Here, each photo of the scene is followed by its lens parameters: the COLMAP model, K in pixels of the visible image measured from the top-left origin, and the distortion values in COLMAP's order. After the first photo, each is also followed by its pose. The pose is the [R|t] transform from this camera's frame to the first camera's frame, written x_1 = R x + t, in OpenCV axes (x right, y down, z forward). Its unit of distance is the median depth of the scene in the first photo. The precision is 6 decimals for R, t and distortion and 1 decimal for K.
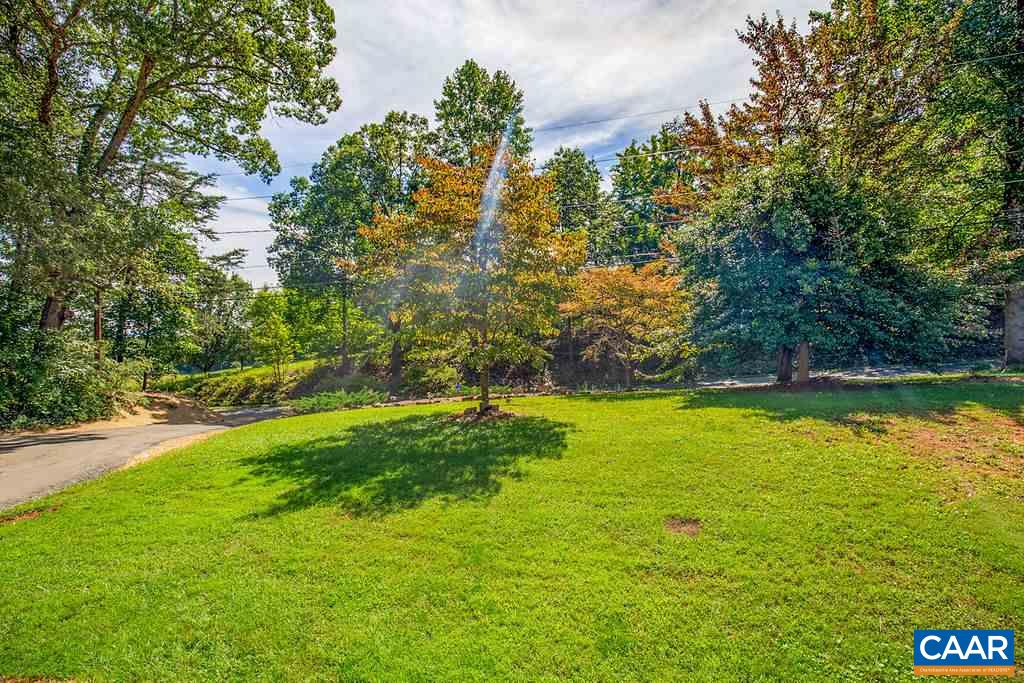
lens RADIAL K [[476.8, 0, 509.2], [0, 476.8, 341.7], [0, 0, 1]] dist [-0.029215, 0.004110]
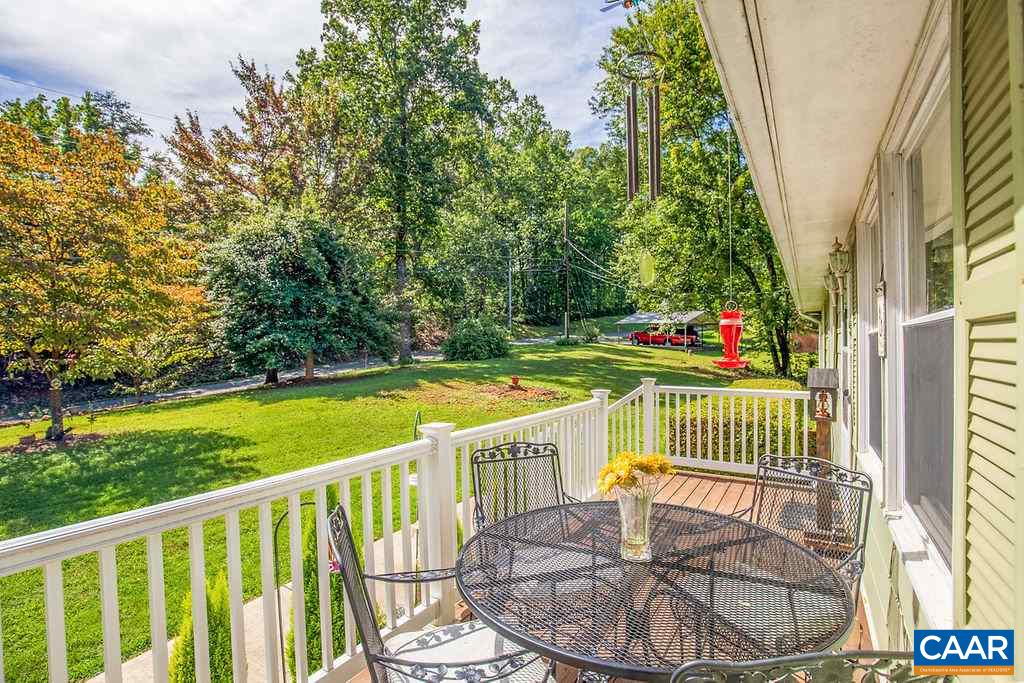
lens RADIAL K [[476.8, 0, 516.2], [0, 476.8, 344.4], [0, 0, 1]] dist [-0.029215, 0.004110]
pose [[0.413873, -0.010601, 0.910273, -0.390659], [0.021701, 0.999763, 0.001776, -0.000179], [-0.910076, 0.019019, 0.414005, -0.064546]]
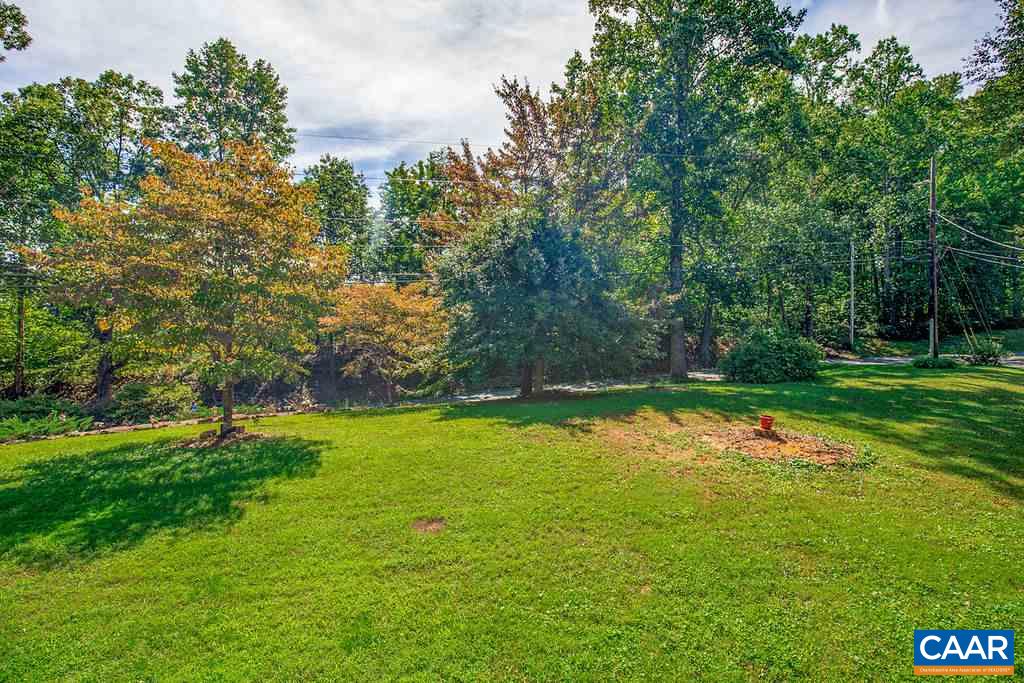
lens RADIAL K [[476.8, 0, 506.0], [0, 476.8, 343.3], [0, 0, 1]] dist [-0.029215, 0.004110]
pose [[0.888148, 0.025748, 0.458836, 0.002772], [-0.011563, 0.999365, -0.033697, 0.000081], [-0.459412, 0.024623, 0.887882, -0.027023]]
